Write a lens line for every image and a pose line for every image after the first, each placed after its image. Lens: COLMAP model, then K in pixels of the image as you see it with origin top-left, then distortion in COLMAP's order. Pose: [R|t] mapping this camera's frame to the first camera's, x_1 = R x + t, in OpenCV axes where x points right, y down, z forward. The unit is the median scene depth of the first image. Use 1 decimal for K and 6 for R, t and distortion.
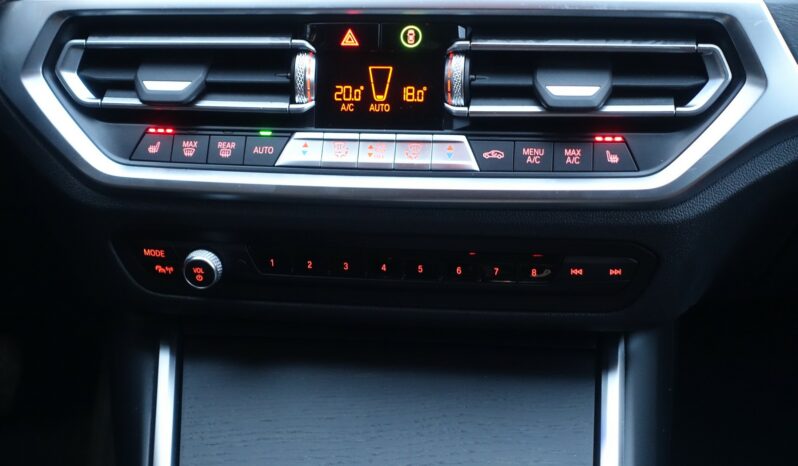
lens RADIAL K [[1337.7, 0, 399.0], [0, 1337.7, 233.0], [0, 0, 1]] dist [-0.031224, -0.032778]
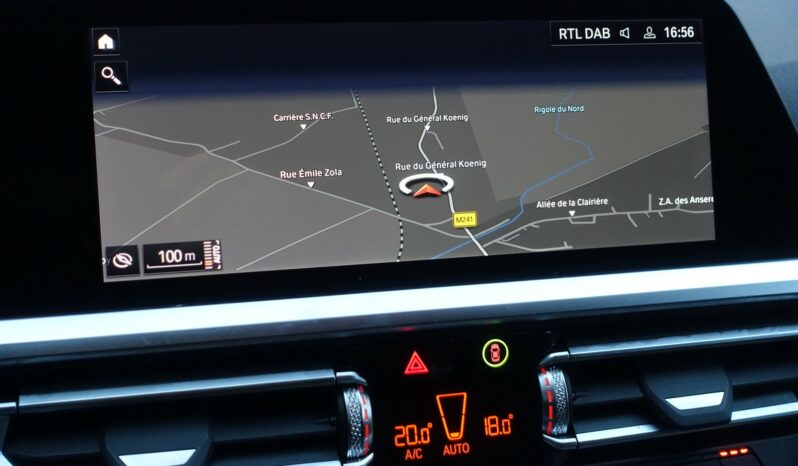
lens RADIAL K [[1000.2, 0, 370.5], [0, 1000.2, 237.2], [0, 0, 1]] dist [-0.029264, 0.013468]
pose [[0.932926, -0.075596, 0.352042, -0.246779], [0.111155, 0.990424, -0.081885, -0.170886], [-0.342481, 0.115524, 0.932395, 0.484818]]
